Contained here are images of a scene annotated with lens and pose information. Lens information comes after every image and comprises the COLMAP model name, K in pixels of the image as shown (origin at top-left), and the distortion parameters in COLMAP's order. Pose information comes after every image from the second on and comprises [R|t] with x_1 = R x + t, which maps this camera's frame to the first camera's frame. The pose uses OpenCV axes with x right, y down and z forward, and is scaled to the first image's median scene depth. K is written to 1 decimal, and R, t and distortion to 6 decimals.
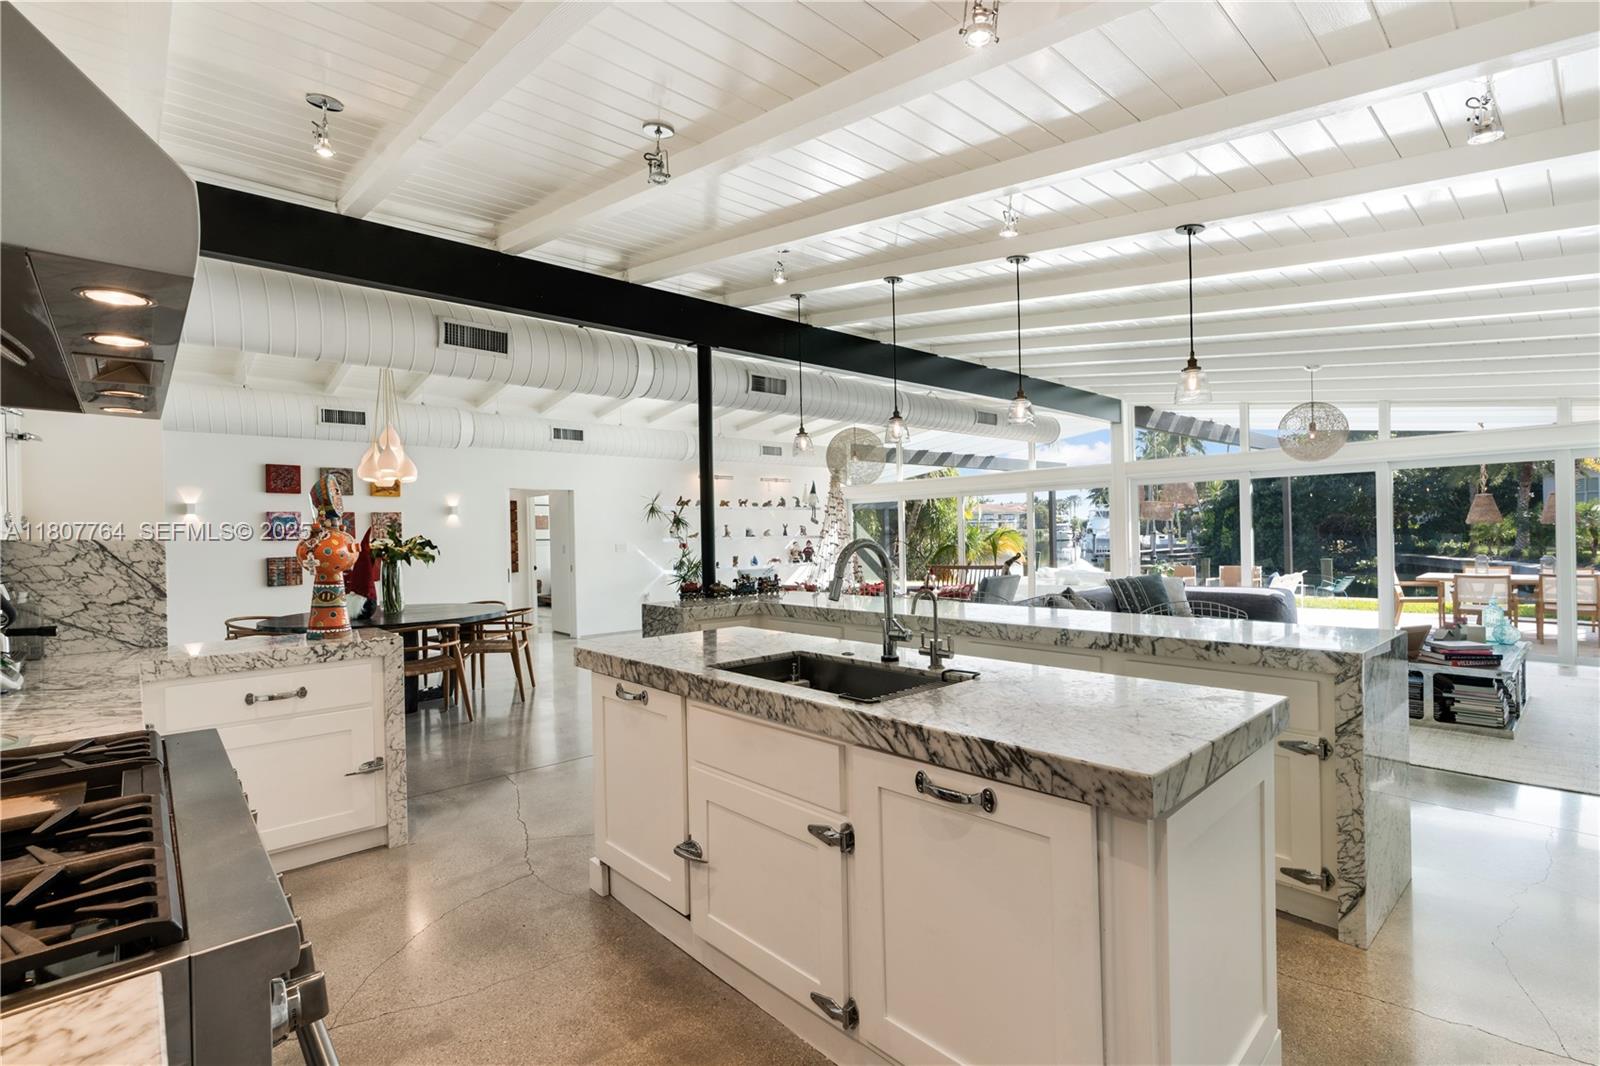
lens RADIAL K [[731.6, 0, 810.2], [0, 731.6, 543.5], [0, 0, 1]] dist [-0.004128, 0.000331]
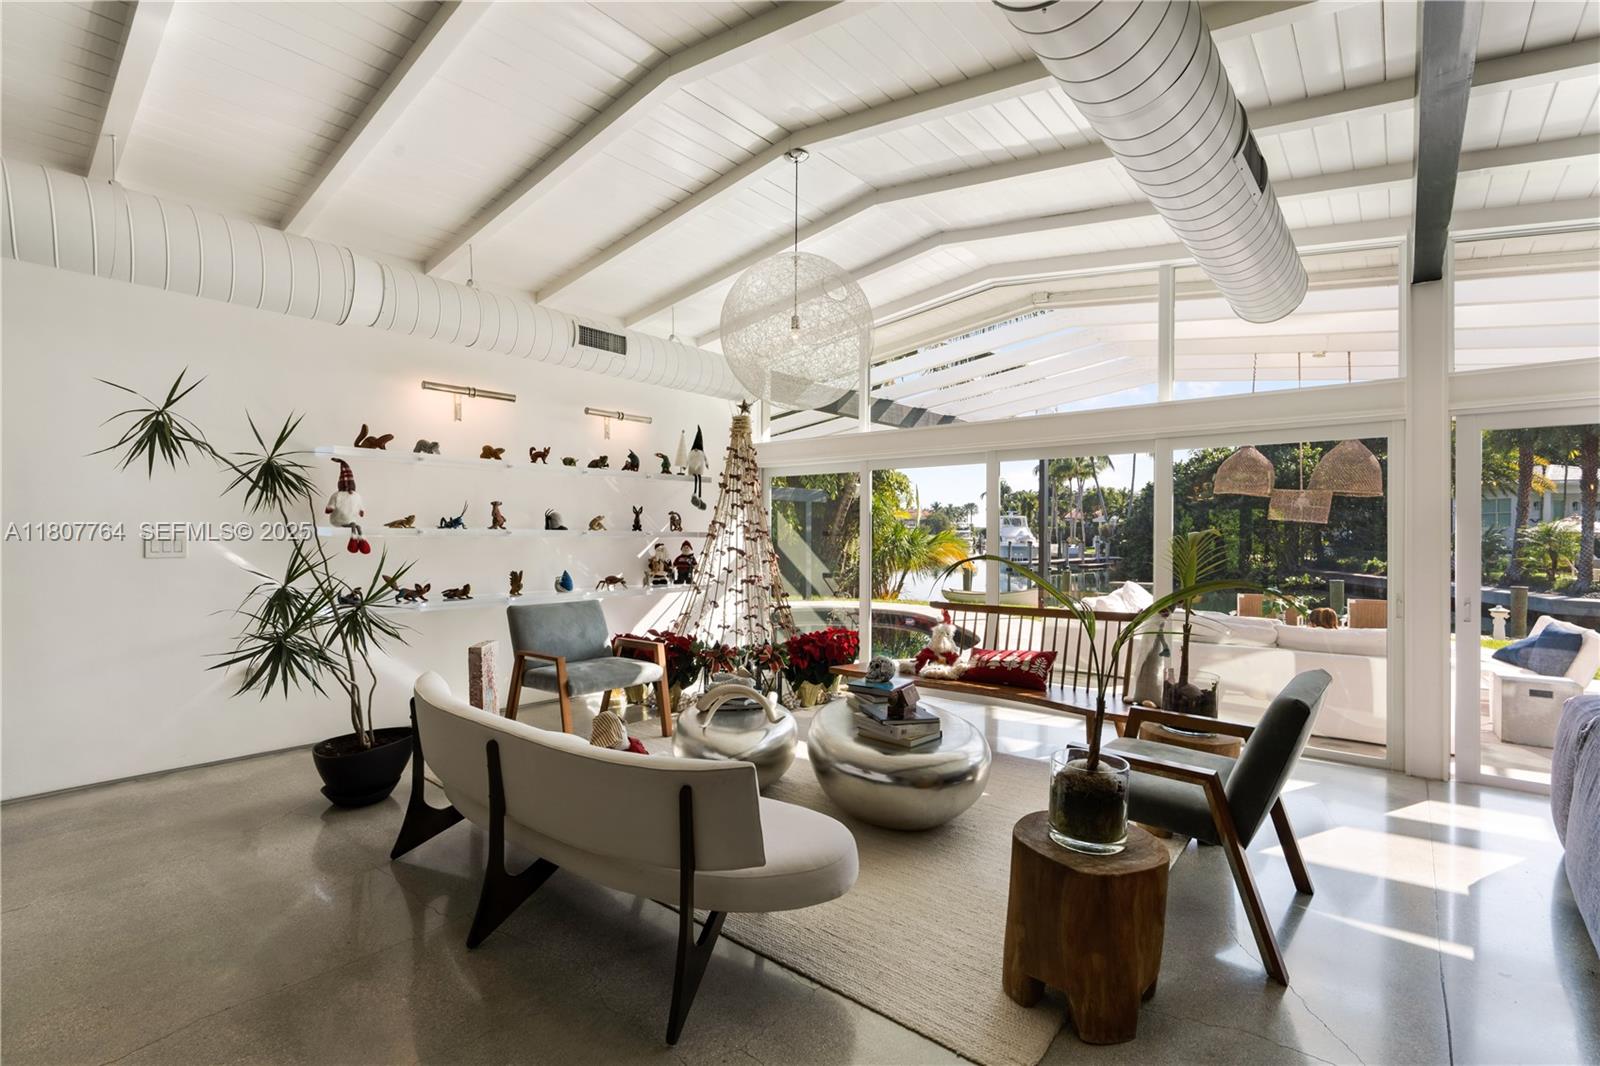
lens RADIAL K [[731.6, 0, 810.2], [0, 731.6, 543.5], [0, 0, 1]] dist [-0.004128, 0.000331]
pose [[0.991039, 0.026675, 0.130878, 0.017156], [-0.026366, 0.999644, -0.004098, -0.002868], [-0.130941, 0.000610, 0.991390, 0.493251]]
